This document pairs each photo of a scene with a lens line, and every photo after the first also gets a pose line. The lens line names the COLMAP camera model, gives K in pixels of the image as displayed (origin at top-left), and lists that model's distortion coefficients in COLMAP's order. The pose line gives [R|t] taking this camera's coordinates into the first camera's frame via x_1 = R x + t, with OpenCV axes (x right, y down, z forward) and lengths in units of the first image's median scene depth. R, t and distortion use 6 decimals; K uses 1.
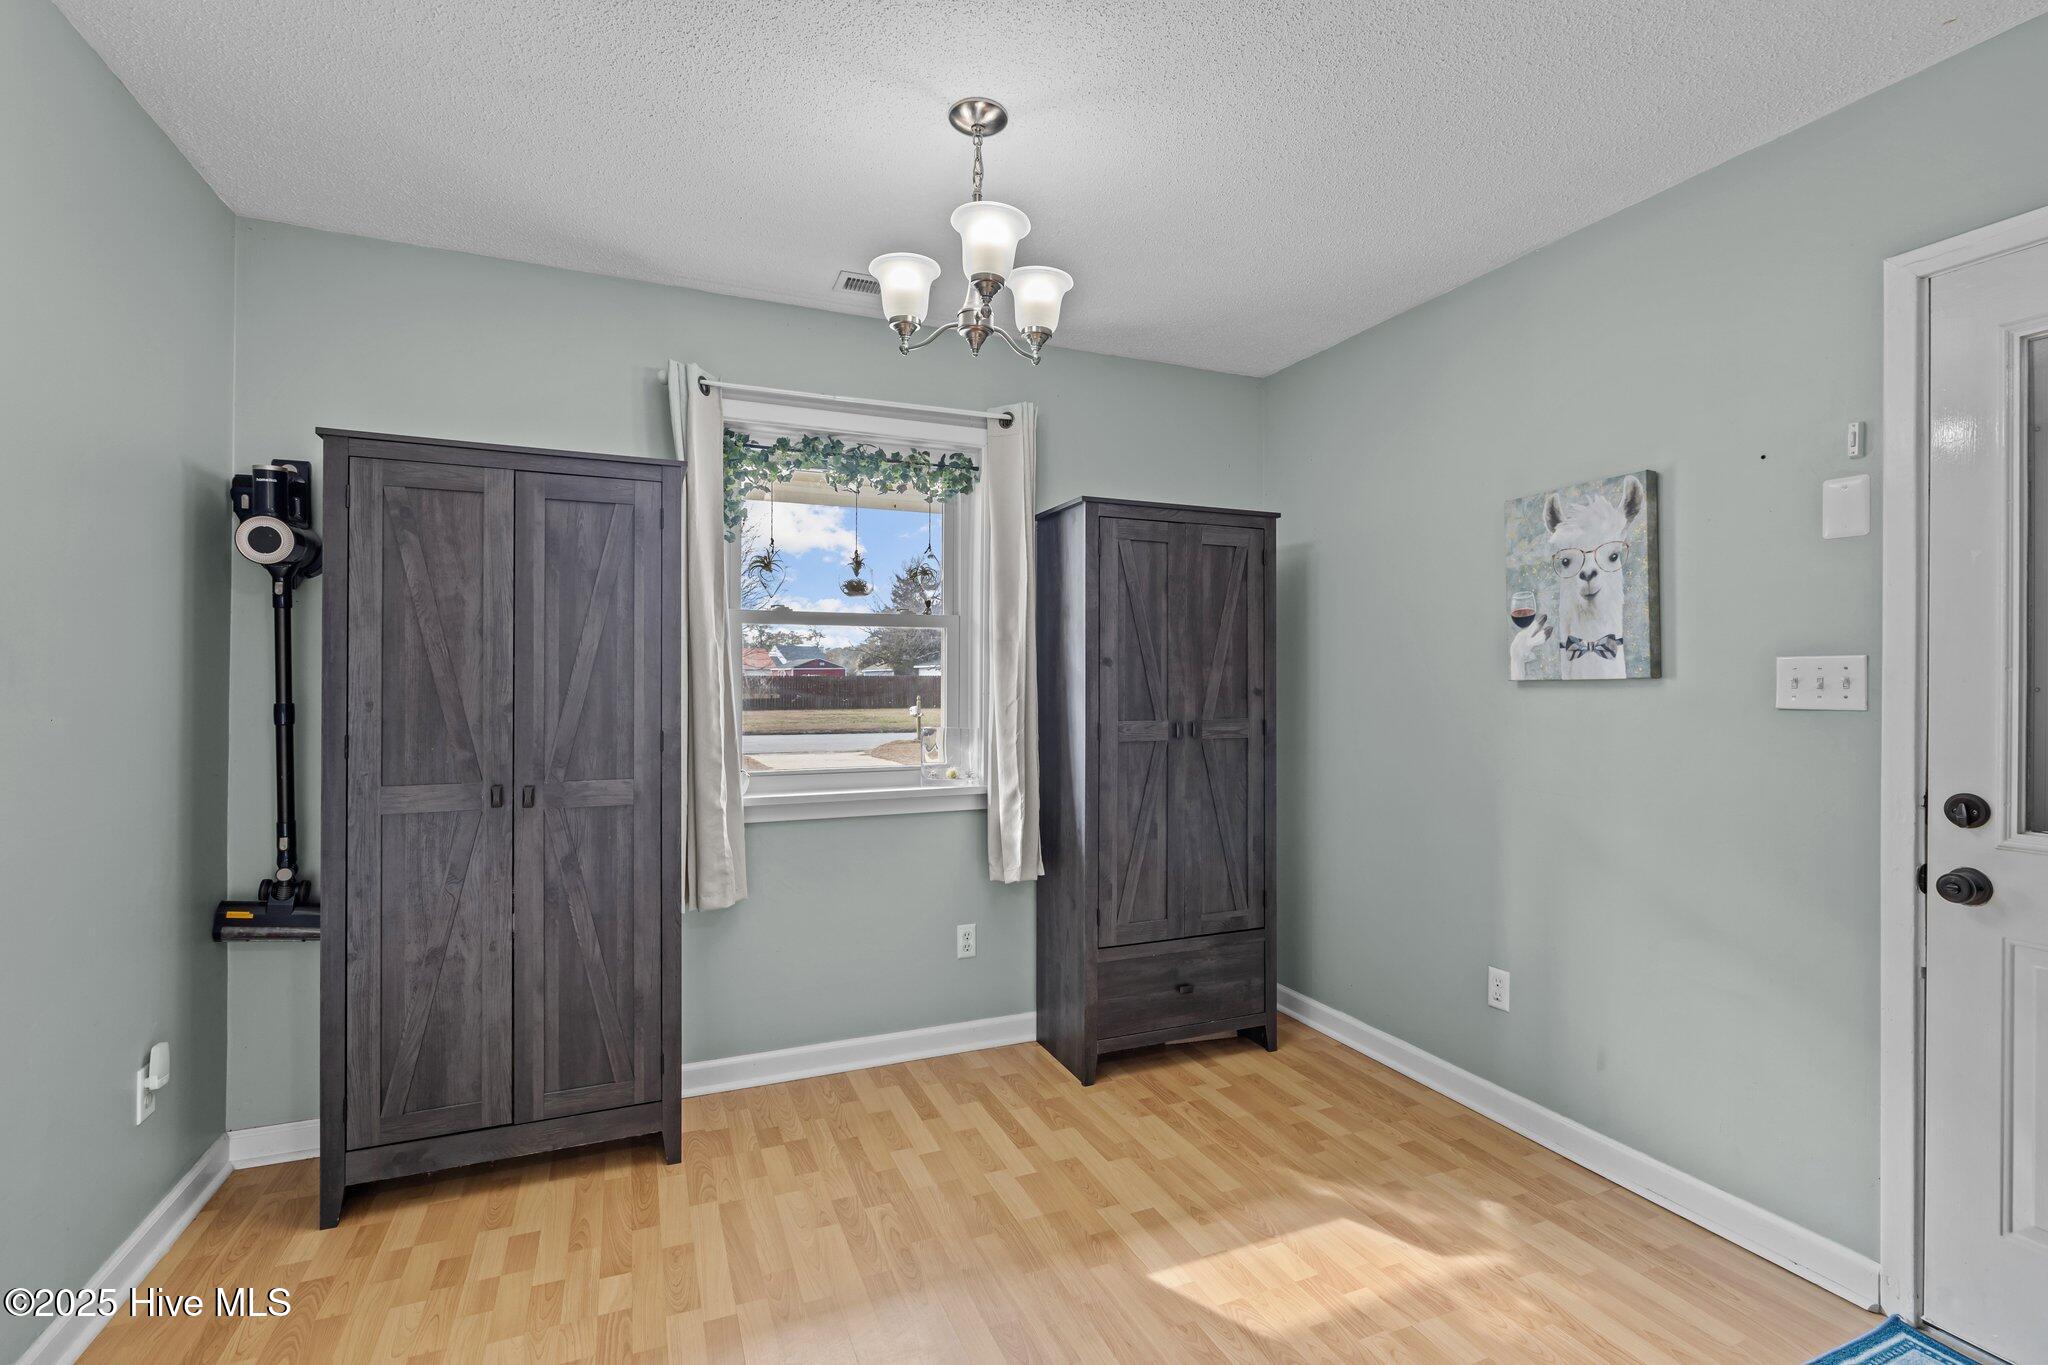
lens RADIAL K [[929.6, 0, 1026.2], [0, 929.6, 678.2], [0, 0, 1]] dist [-0.008663, 0.000998]
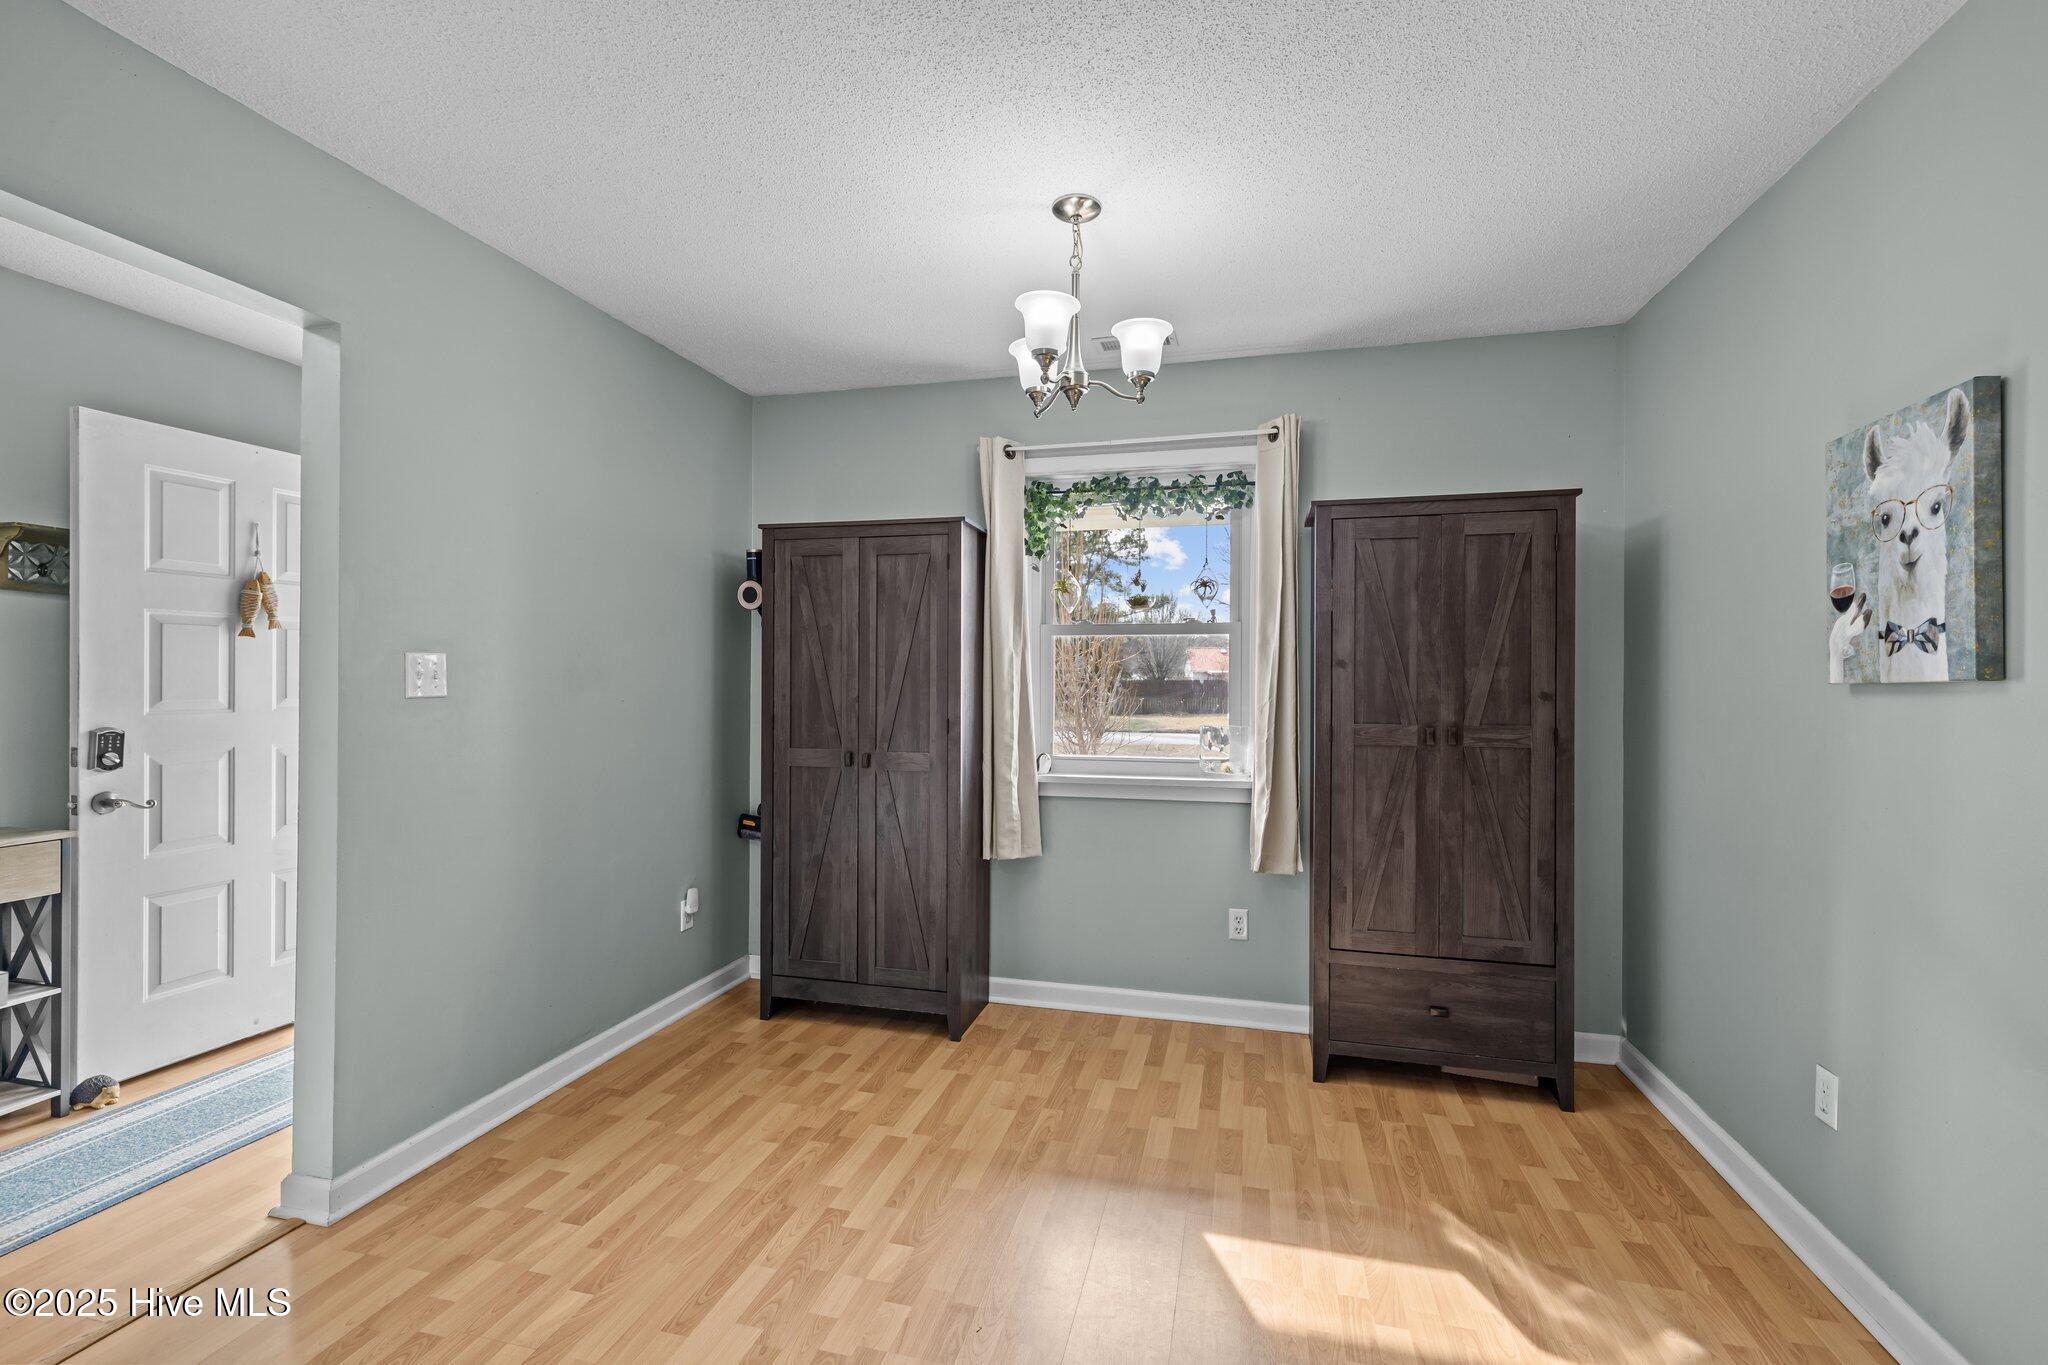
lens RADIAL K [[893.2, 0, 1021.7], [0, 893.2, 684.7], [0, 0, 1]] dist [0.001666, 0.001531]
pose [[0.789995, 0.004305, -0.613098, 0.463276], [-0.002029, 0.999988, 0.004408, 0.001501], [0.613110, -0.002238, 0.789995, 0.035437]]
